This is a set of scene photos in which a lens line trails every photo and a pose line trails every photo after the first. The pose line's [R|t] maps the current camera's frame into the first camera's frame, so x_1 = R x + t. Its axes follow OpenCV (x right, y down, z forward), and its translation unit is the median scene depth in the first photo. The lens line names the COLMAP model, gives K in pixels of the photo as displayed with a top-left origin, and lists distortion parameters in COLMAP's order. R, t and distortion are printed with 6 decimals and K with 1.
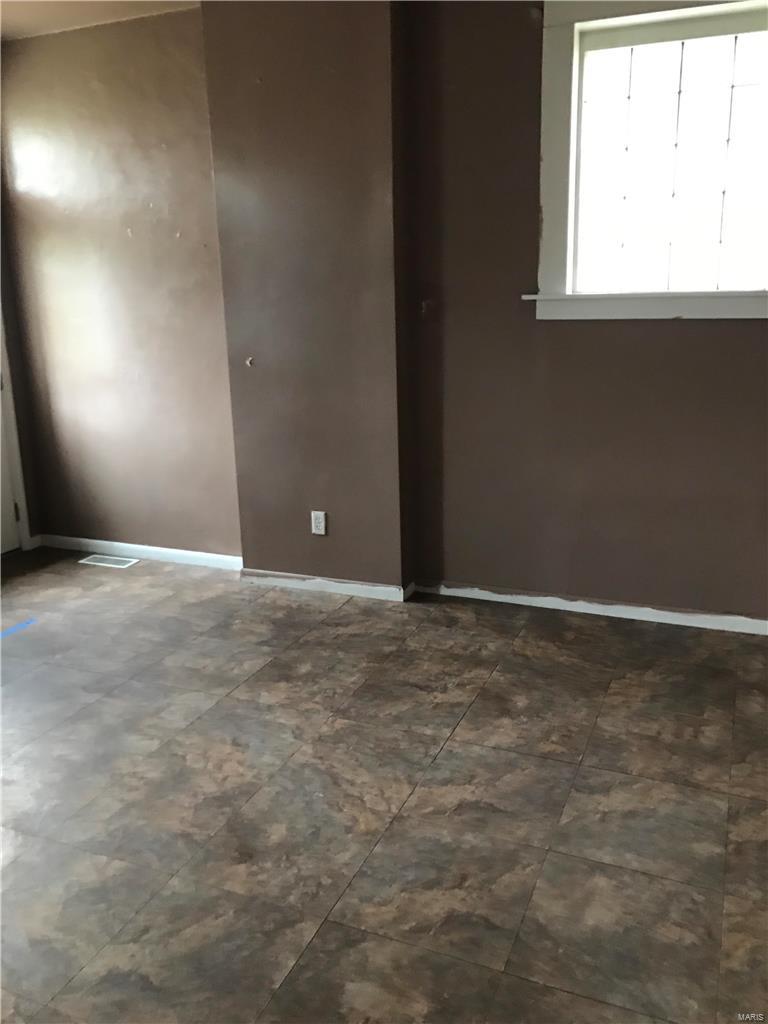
lens RADIAL K [[832.1, 0, 387.0], [0, 832.1, 482.6], [0, 0, 1]] dist [0.052055, -0.033824]
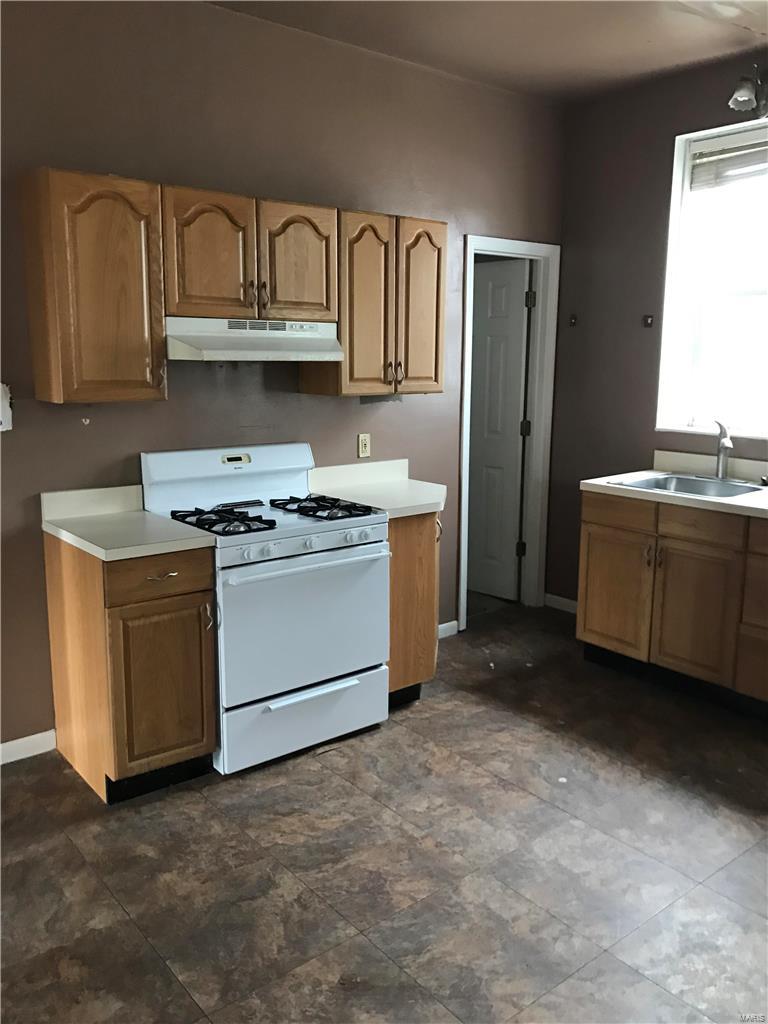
lens RADIAL K [[832.1, 0, 387.0], [0, 832.1, 482.6], [0, 0, 1]] dist [0.052055, -0.033824]
pose [[-0.438129, 0.164740, -0.883687, 0.457289], [-0.207358, 0.938029, 0.277678, -0.275263], [0.874669, 0.304898, -0.376818, 1.073379]]
